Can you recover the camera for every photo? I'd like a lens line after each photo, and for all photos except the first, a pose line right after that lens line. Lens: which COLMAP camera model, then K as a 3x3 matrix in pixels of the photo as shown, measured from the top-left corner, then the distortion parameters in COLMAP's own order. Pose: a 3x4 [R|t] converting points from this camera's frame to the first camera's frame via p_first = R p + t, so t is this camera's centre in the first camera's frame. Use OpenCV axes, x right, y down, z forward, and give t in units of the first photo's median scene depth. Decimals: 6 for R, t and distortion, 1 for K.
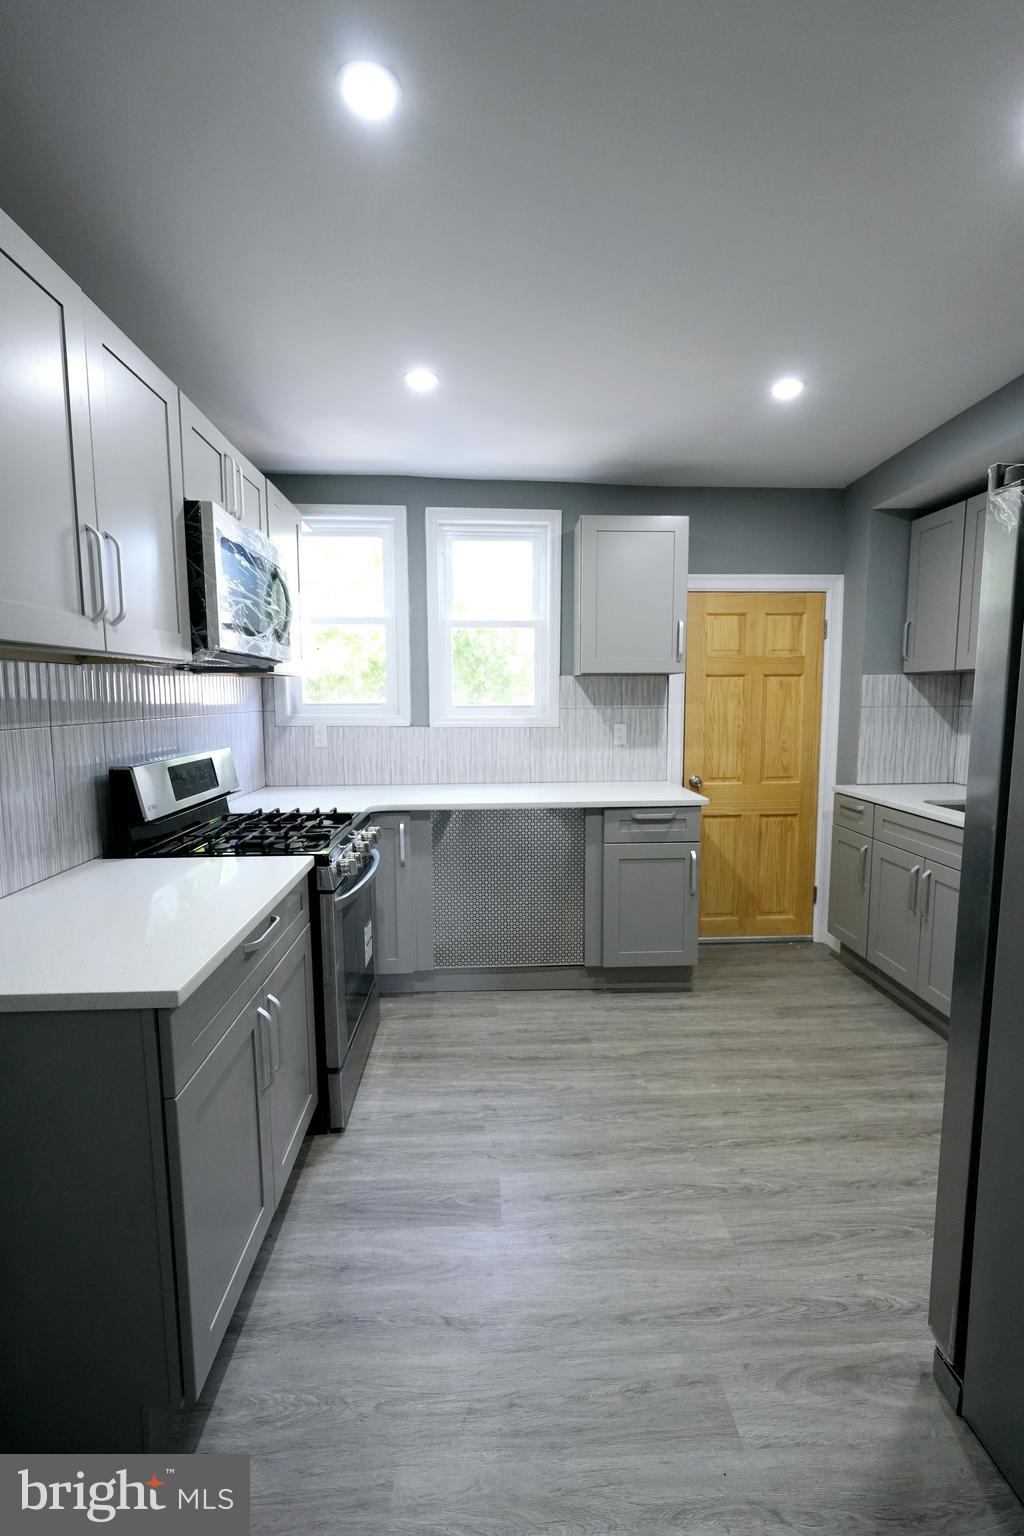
lens RADIAL K [[676.0, 0, 512.0], [0, 676.0, 768.0], [0, 0, 1]] dist [-0.011174, 0.000155]
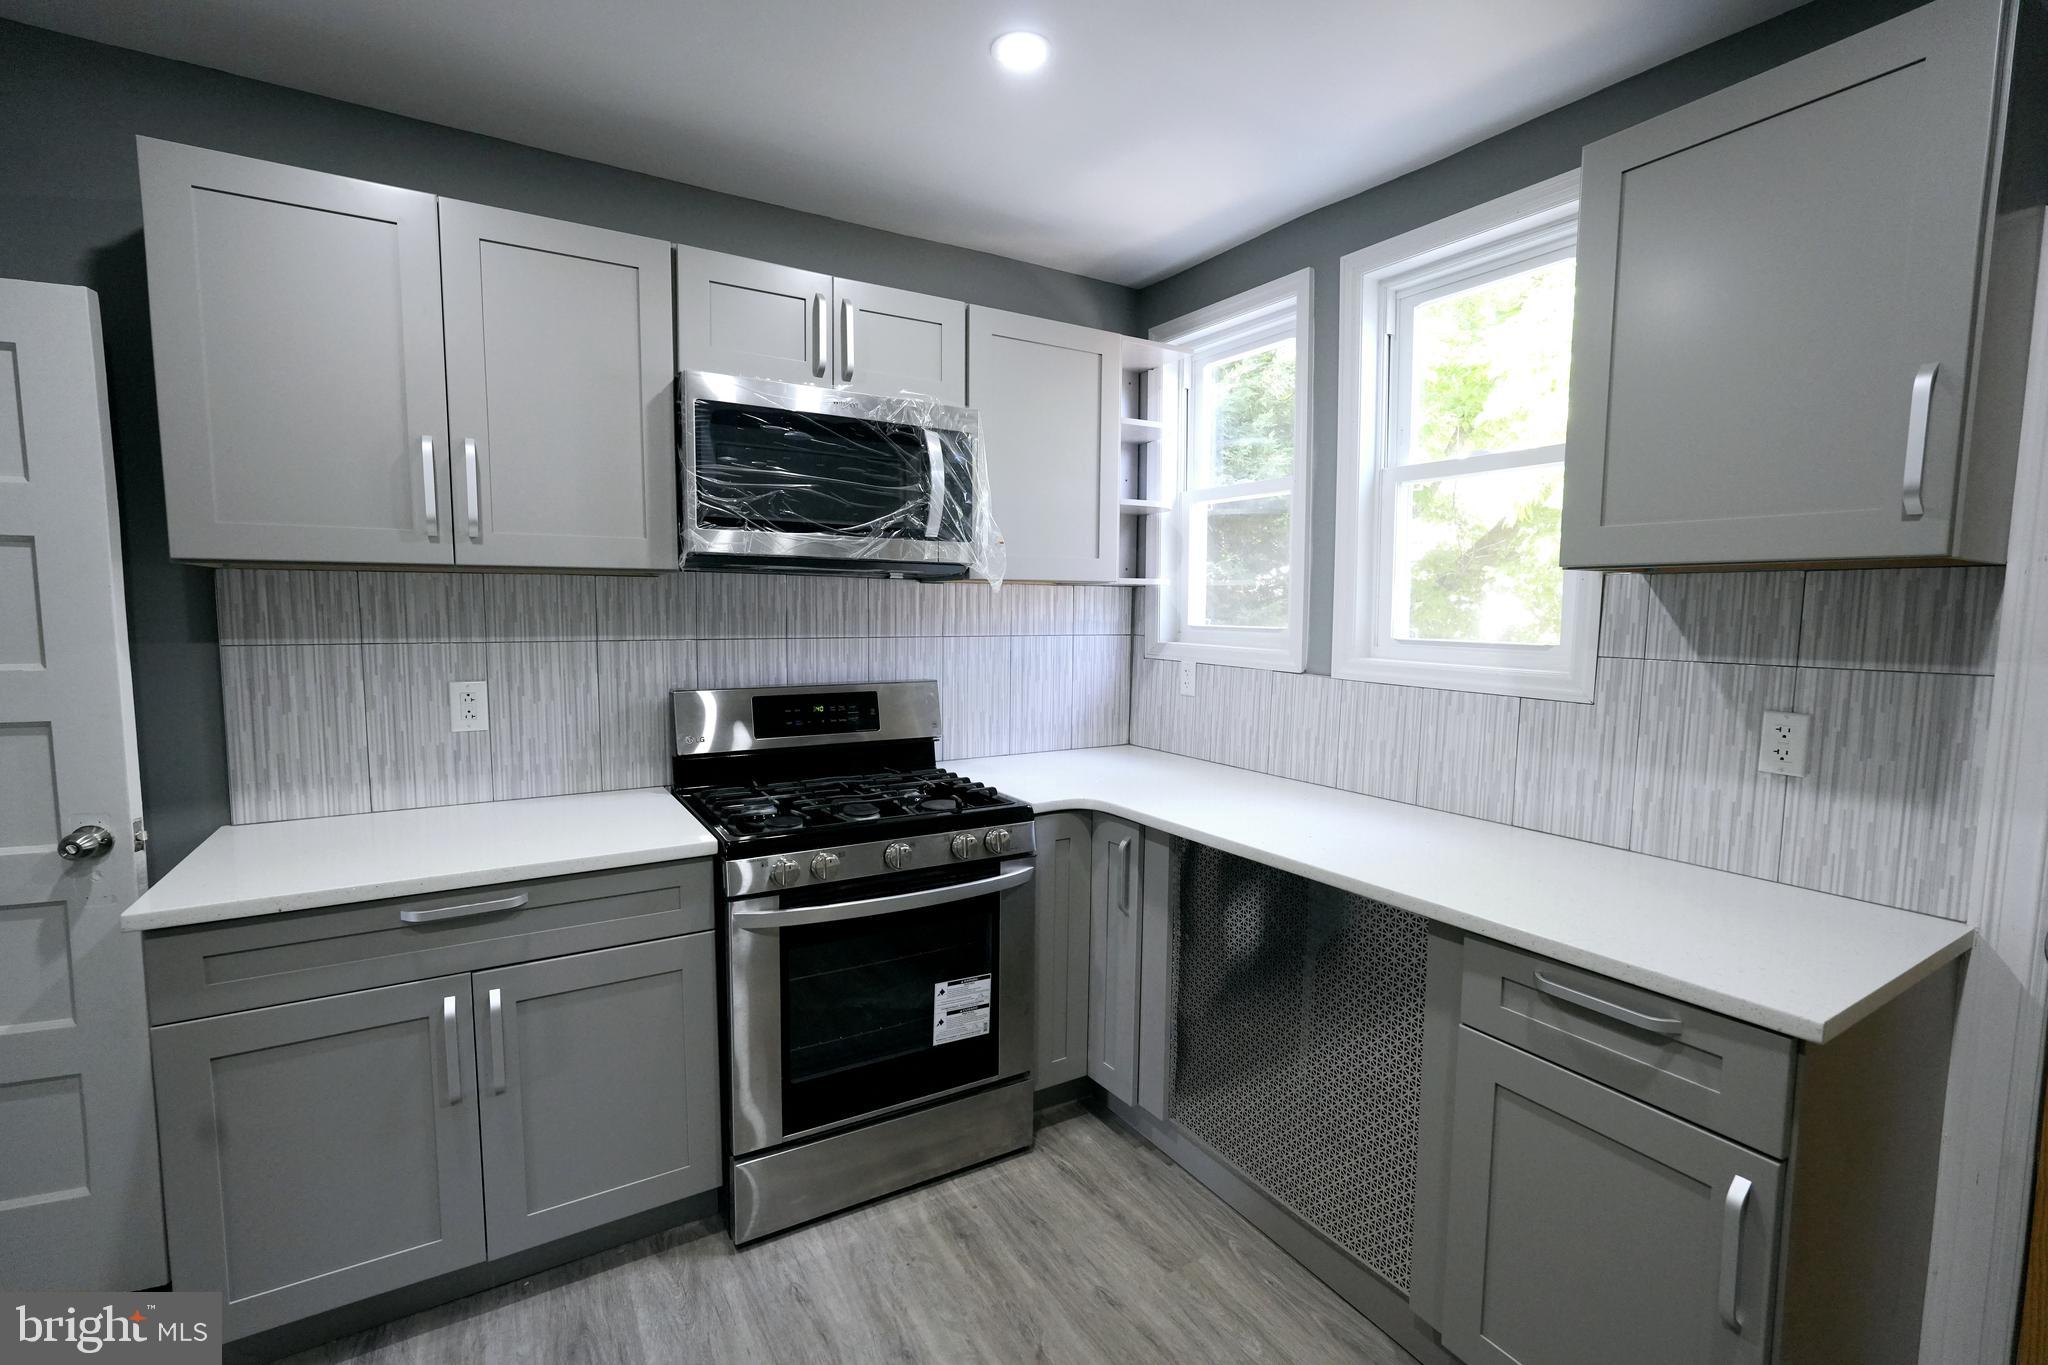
lens RADIAL K [[892.7, 0, 1024.0], [0, 892.7, 682.5], [0, 0, 1]] dist [-0.019763, -0.000127]
pose [[0.476739, 0.085619, -0.874865, 0.432699], [-0.106244, 0.993562, 0.039340, -0.068804], [0.872601, 0.074194, 0.482766, 0.540533]]
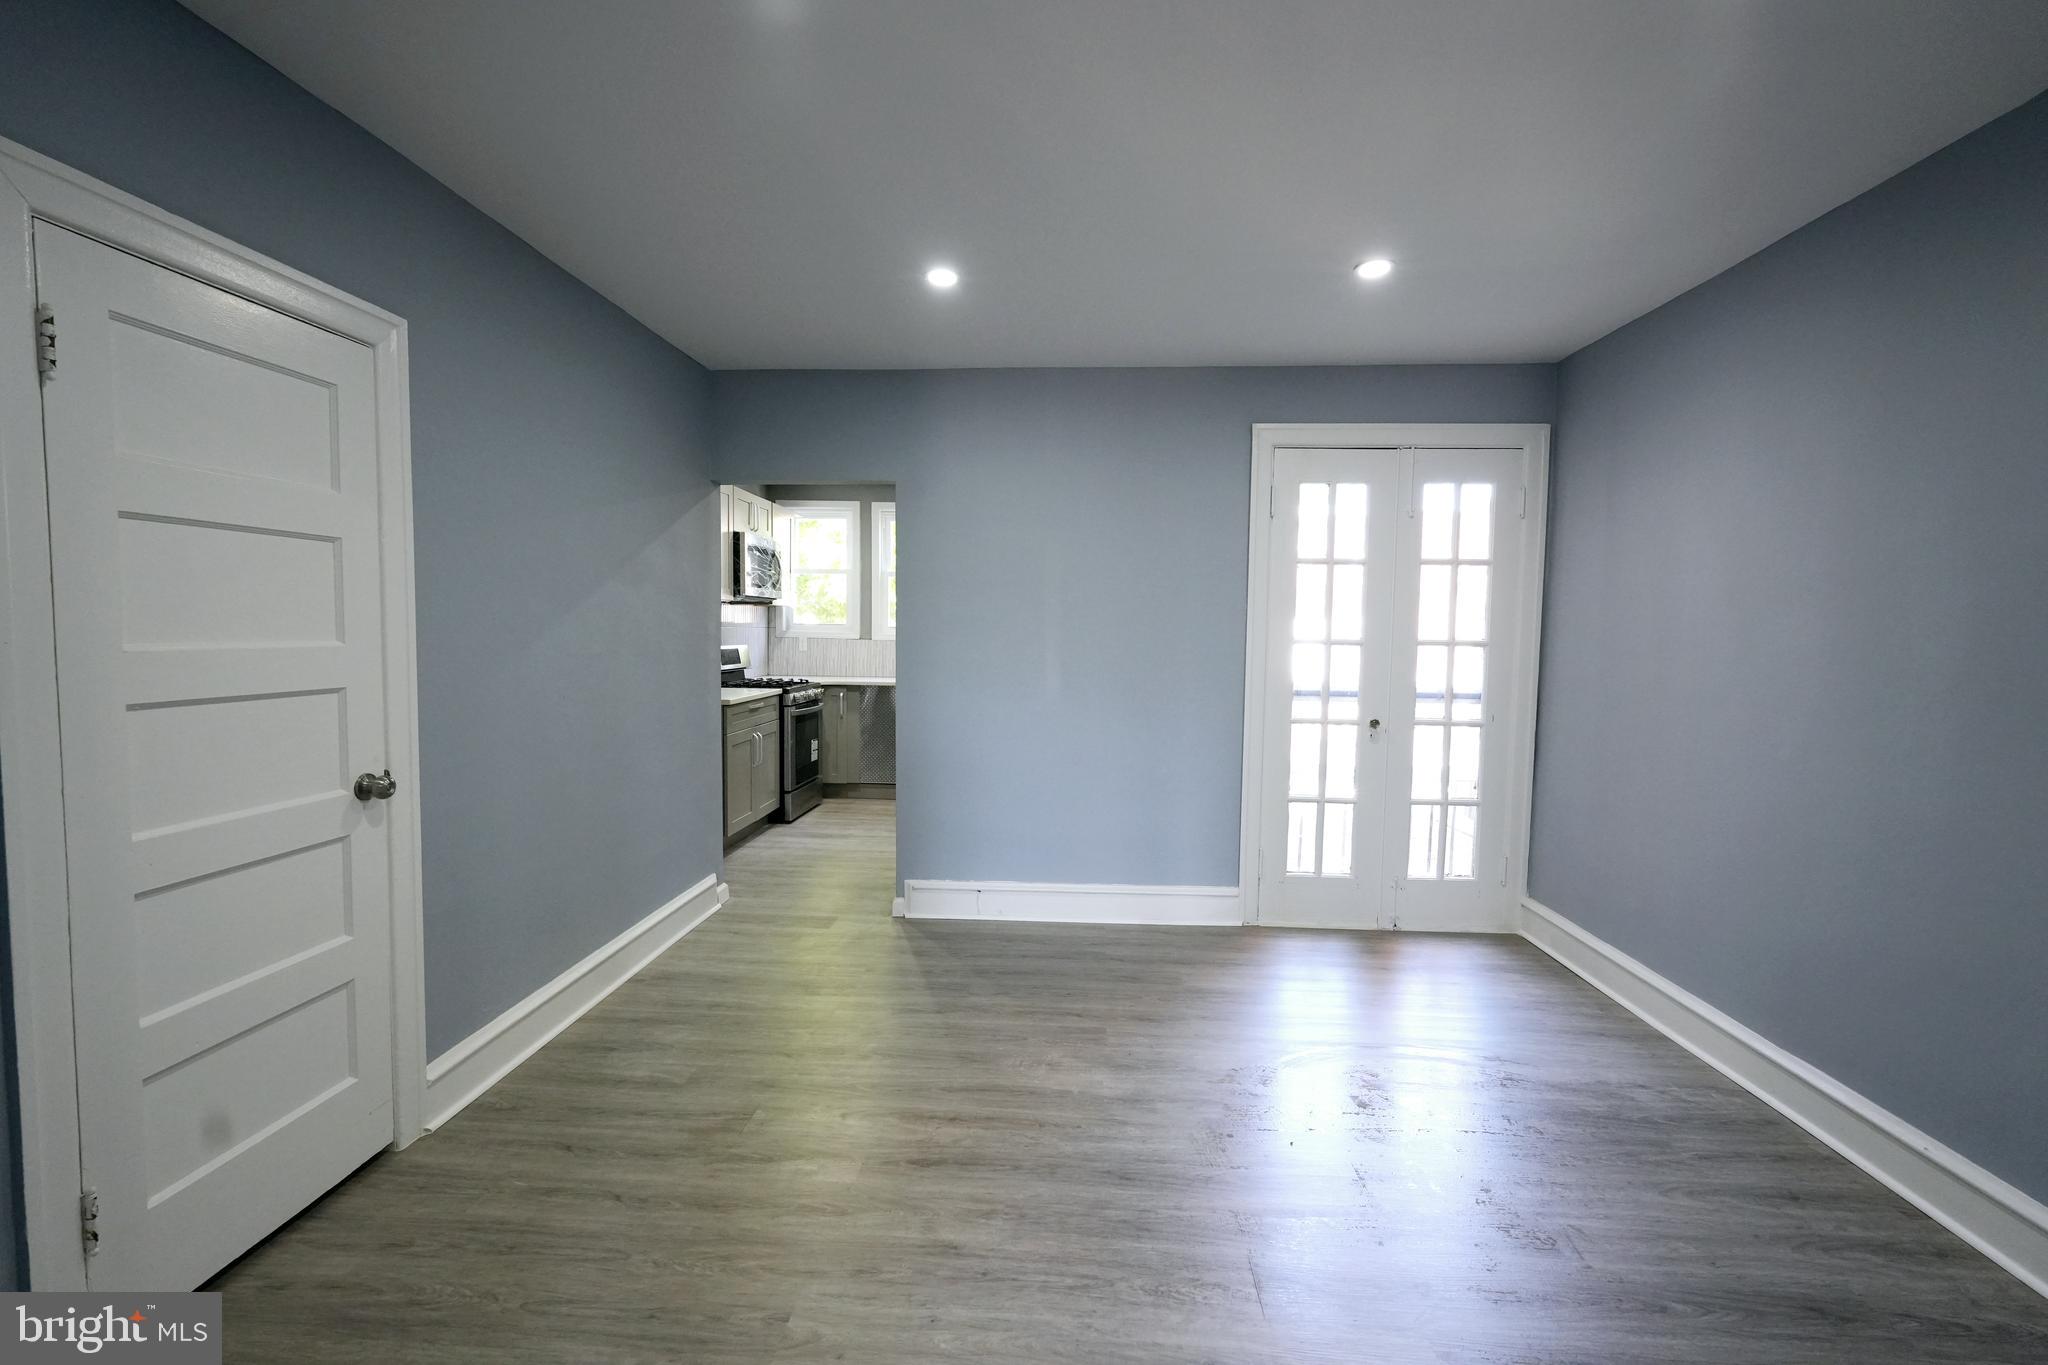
lens RADIAL K [[923.3, 0, 1024.0], [0, 923.3, 682.5], [0, 0, 1]] dist [-0.001959, -0.000198]
pose [[0.994398, 0.027854, -0.101961, 0.525230], [-0.032853, 0.998322, -0.047683, 0.149103], [0.100462, 0.050765, 0.993645, -1.262265]]
